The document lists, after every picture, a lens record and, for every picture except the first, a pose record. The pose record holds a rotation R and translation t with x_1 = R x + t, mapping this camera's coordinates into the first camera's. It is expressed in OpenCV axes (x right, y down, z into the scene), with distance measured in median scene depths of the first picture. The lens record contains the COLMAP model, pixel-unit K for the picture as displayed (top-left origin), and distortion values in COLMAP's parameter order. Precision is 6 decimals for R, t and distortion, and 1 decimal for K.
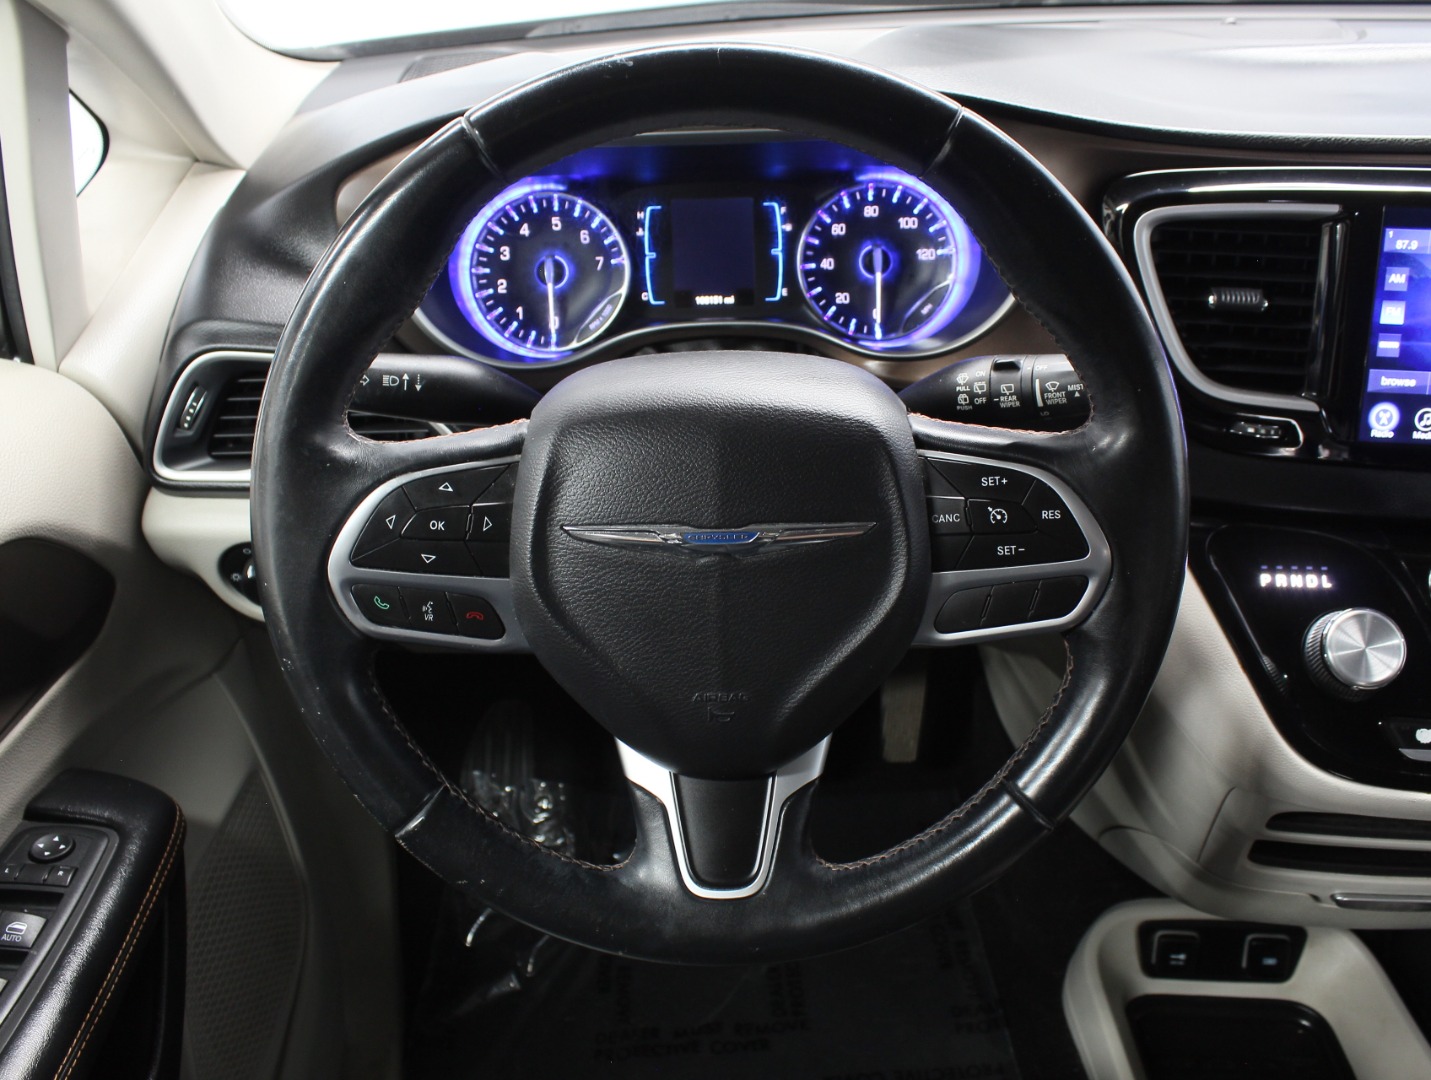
lens RADIAL K [[1328.1, 0, 718.2], [0, 1328.1, 543.5], [0, 0, 1]] dist [-0.124942, 0.000000]
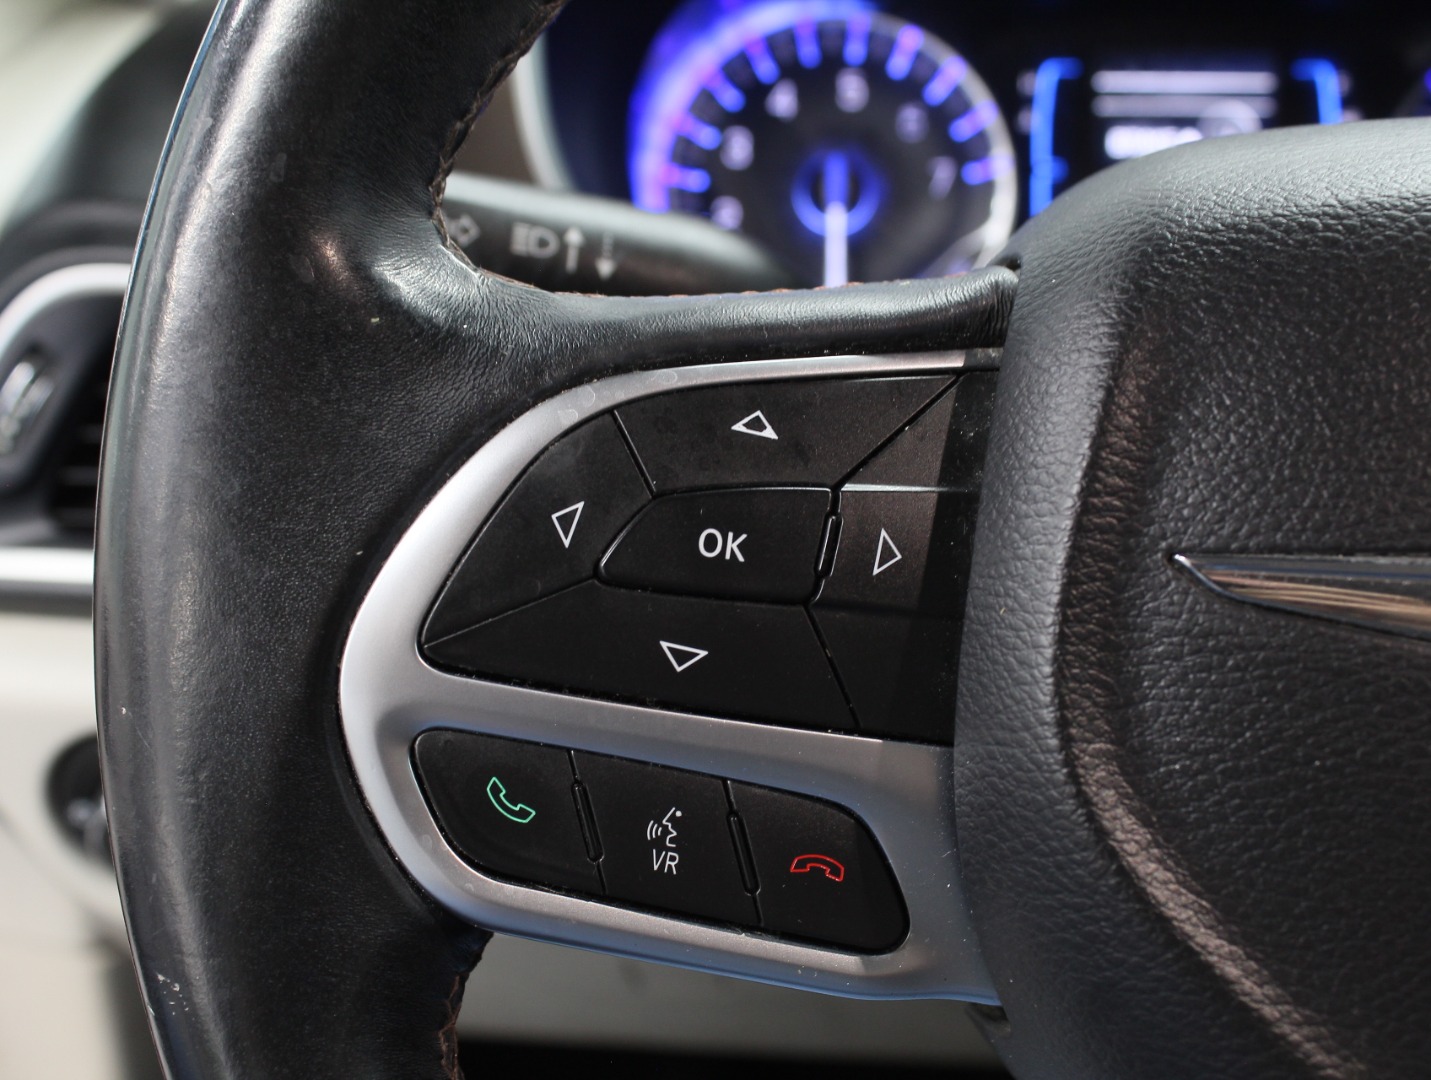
lens RADIAL K [[1910.5, 0, 721.9], [0, 1910.5, 545.7], [0, 0, 1]] dist [-0.072843, 0.000000]
pose [[0.997067, 0.042371, -0.063737, -0.142160], [-0.053785, 0.980375, -0.189665, 0.051992], [0.054450, 0.192537, 0.979778, 0.444321]]
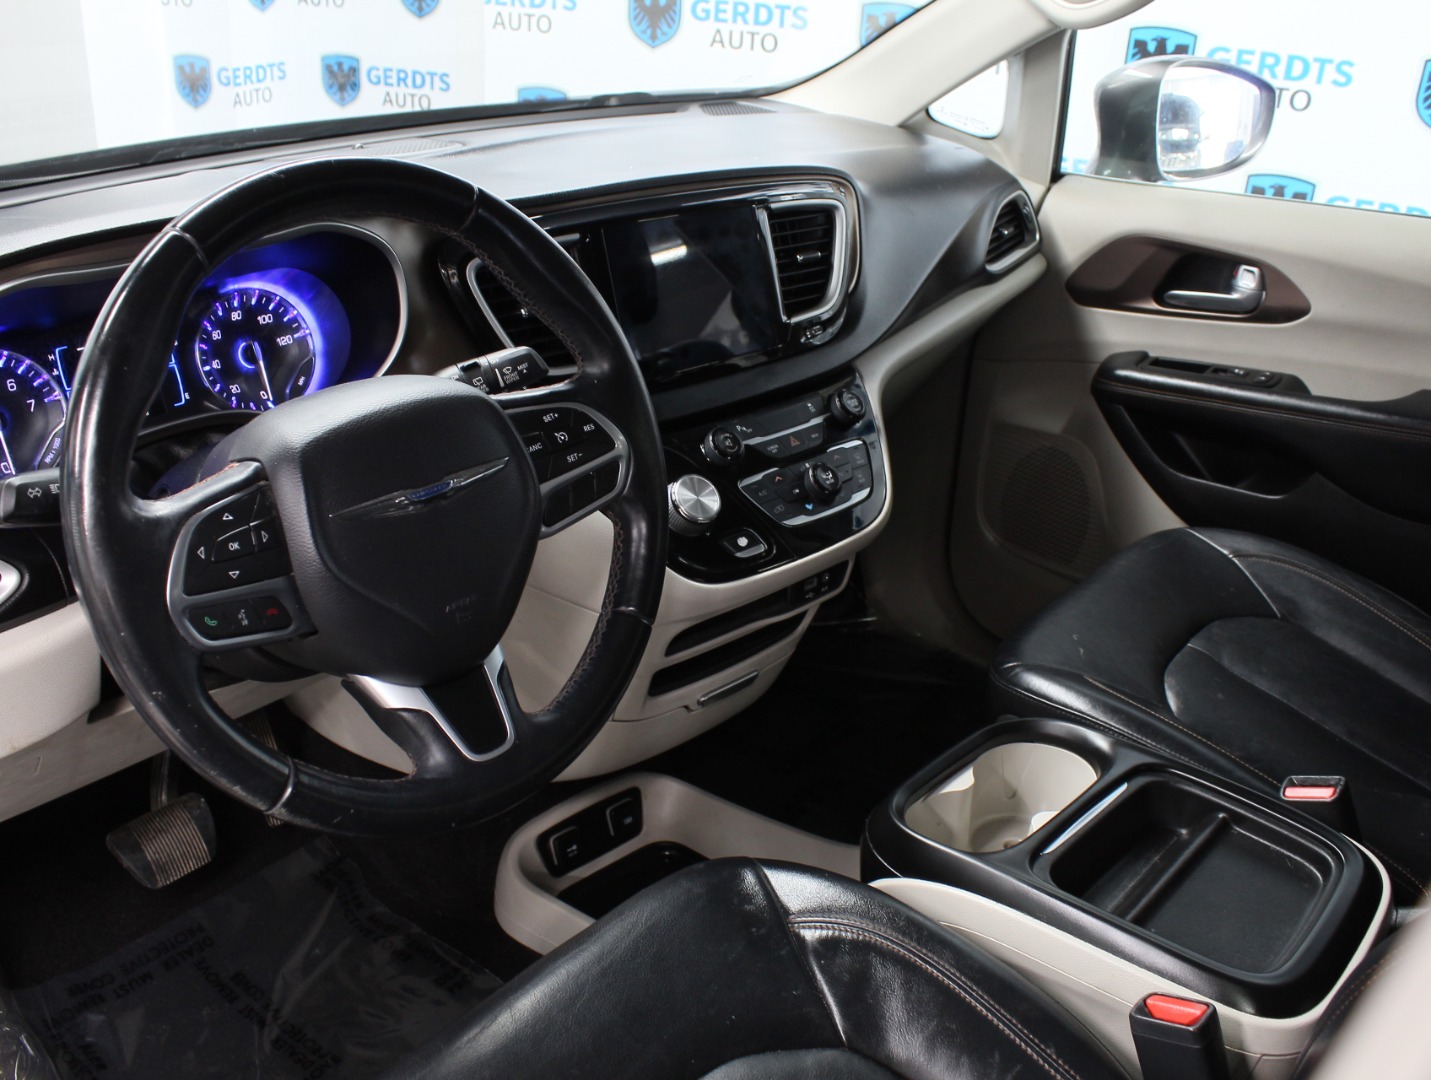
lens RADIAL K [[1328.1, 0, 706.2], [0, 1328.1, 529.8], [0, 0, 1]] dist [-0.124942, 0.000000]
pose [[0.663670, -0.277801, 0.694528, -0.590192], [0.367190, 0.929907, 0.021074, 0.084193], [-0.651701, 0.241038, 0.719157, -0.140801]]
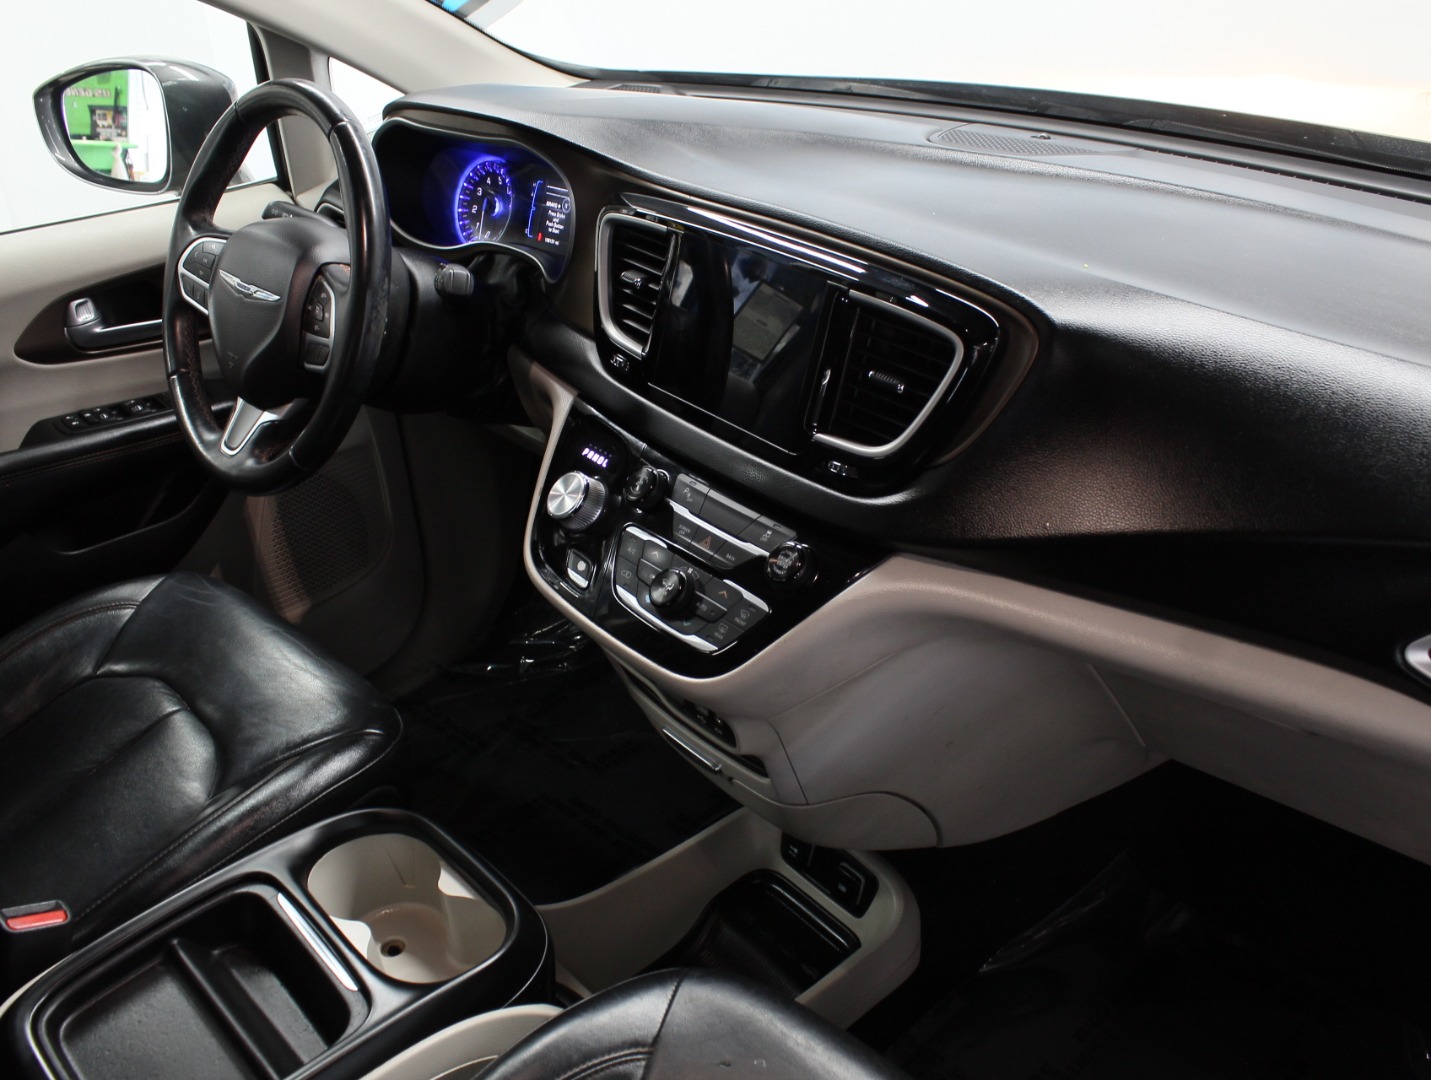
lens RADIAL K [[1328.1, 0, 710.4], [0, 1328.1, 537.0], [0, 0, 1]] dist [-0.124942, 0.000000]
pose [[0.692990, 0.346230, -0.632368, 1.623329], [-0.368219, 0.924080, 0.102428, -0.100586], [0.619822, 0.161868, 0.767867, -0.126792]]
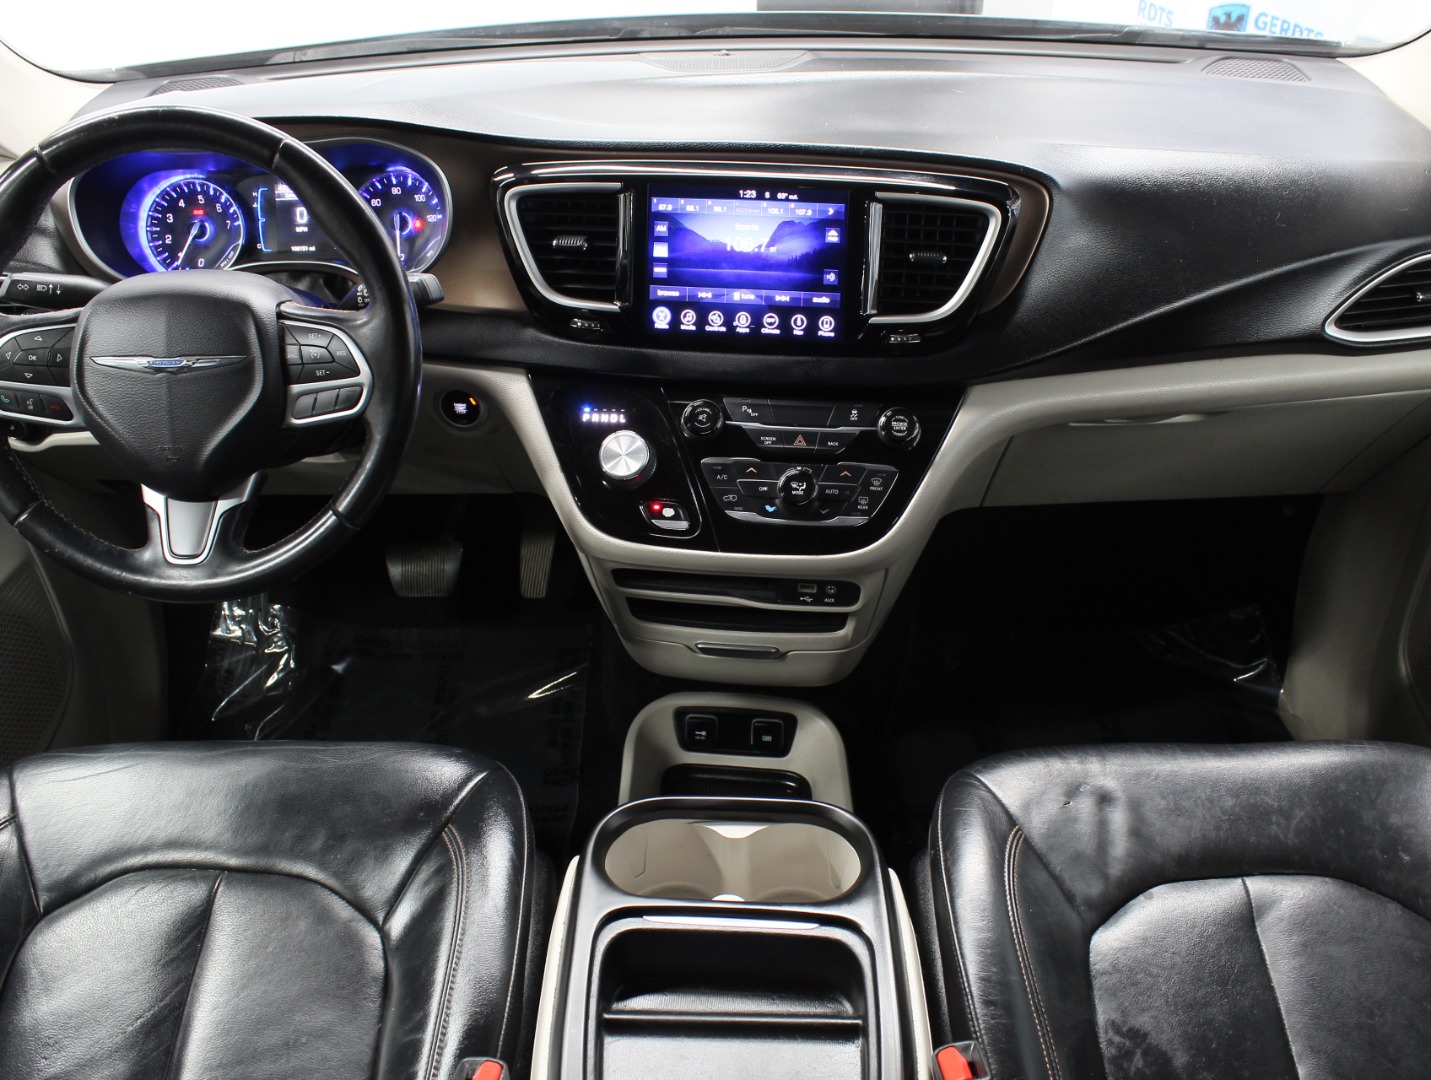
lens RADIAL K [[1328.1, 0, 715.9], [0, 1328.1, 534.6], [0, 0, 1]] dist [-0.124942, 0.000000]
pose [[0.999817, 0.018790, -0.003499, 0.603634], [-0.018764, 0.999797, 0.007377, 0.161201], [0.003637, -0.007310, 0.999967, -0.649967]]
